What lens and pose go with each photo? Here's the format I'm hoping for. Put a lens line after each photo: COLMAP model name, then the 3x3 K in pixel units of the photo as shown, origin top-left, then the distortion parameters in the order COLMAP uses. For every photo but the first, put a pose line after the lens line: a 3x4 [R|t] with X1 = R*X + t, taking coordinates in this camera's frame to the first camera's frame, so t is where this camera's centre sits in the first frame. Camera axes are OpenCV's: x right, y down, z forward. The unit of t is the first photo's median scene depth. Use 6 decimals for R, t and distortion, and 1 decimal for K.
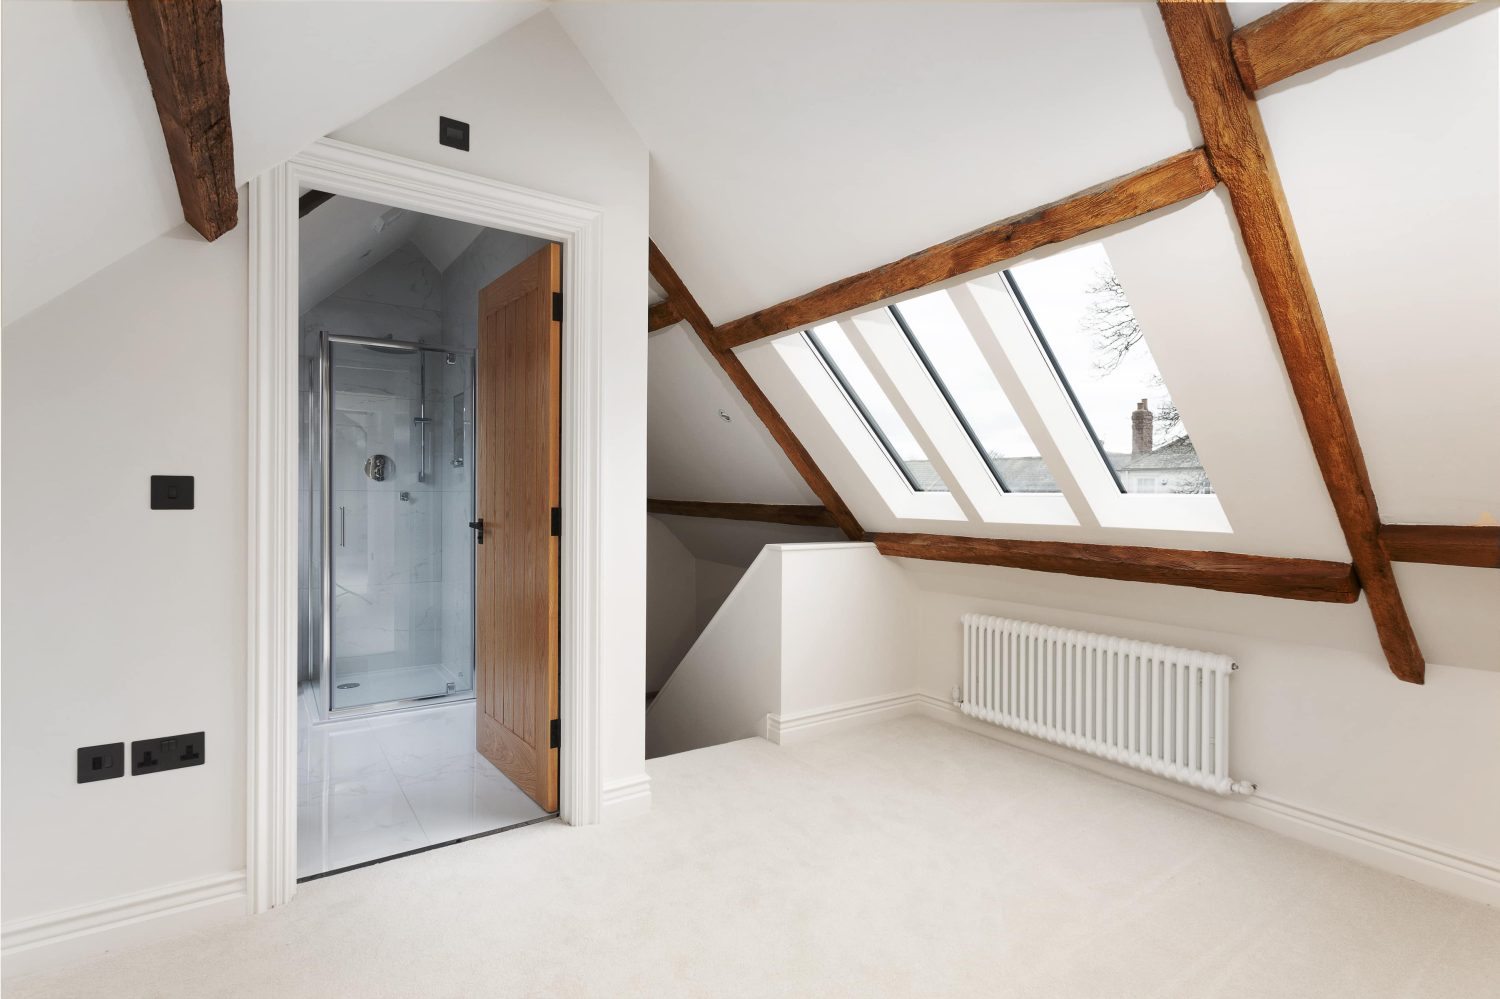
lens RADIAL K [[714.4, 0, 750.0], [0, 714.4, 499.5], [0, 0, 1]] dist [0.000642, 0.000153]
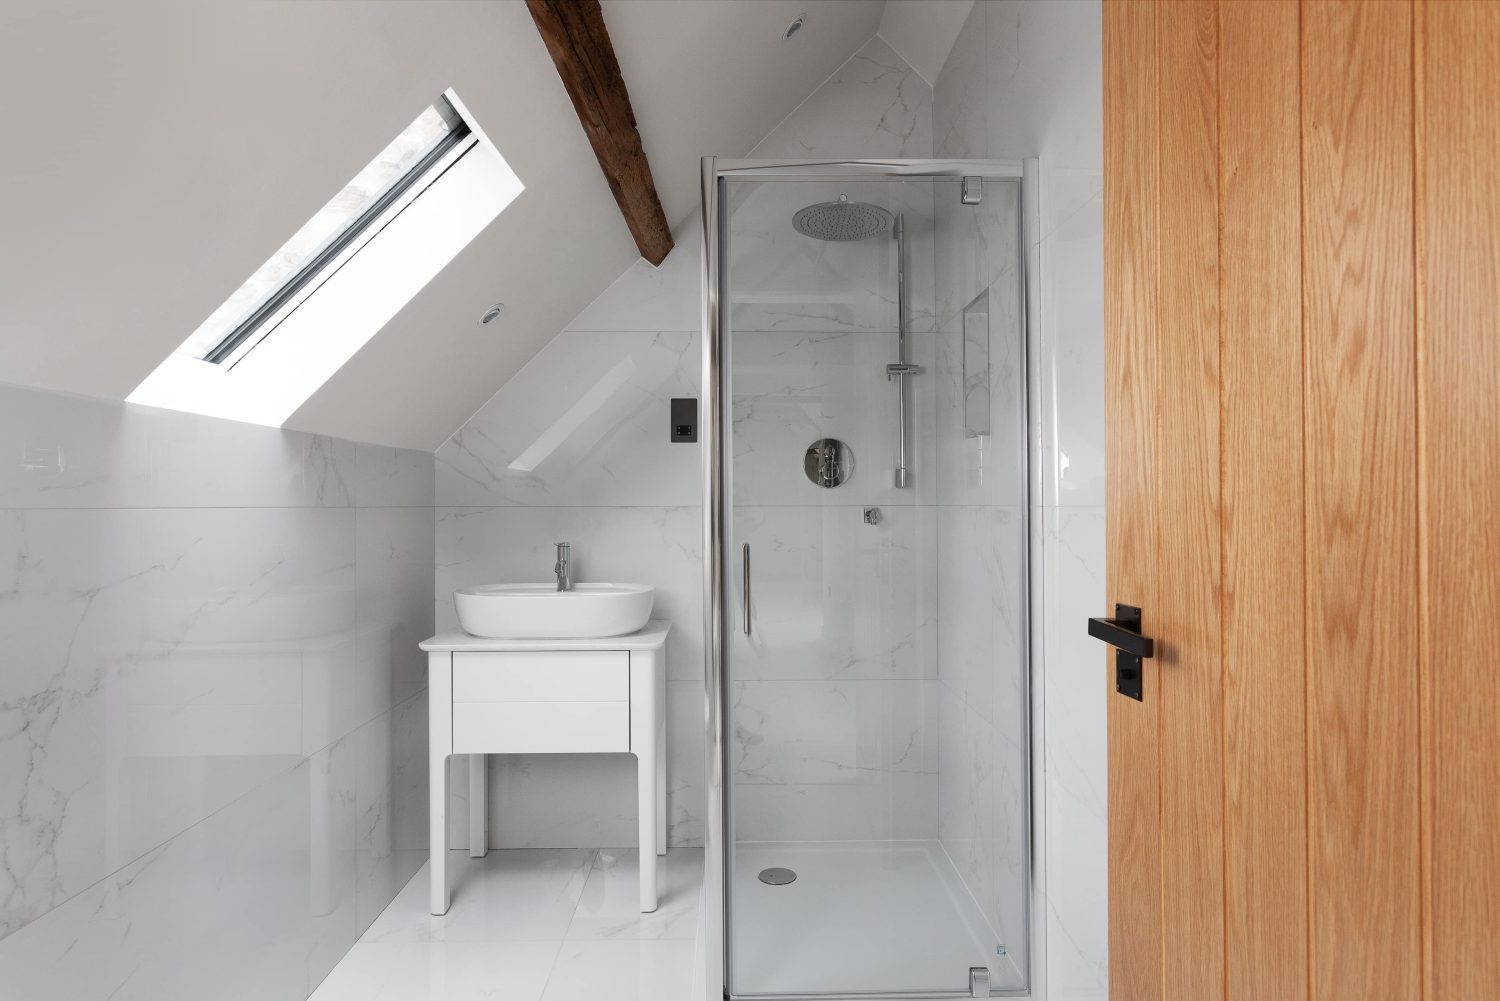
lens RADIAL K [[791.3, 0, 749.7], [0, 791.3, 502.6], [0, 0, 1]] dist [0.000893, 0.000218]
pose [[0.822446, -0.012518, -0.568705, -0.403840], [0.008259, 0.999915, -0.010066, -0.011397], [0.568783, 0.003582, 0.822480, 0.844340]]
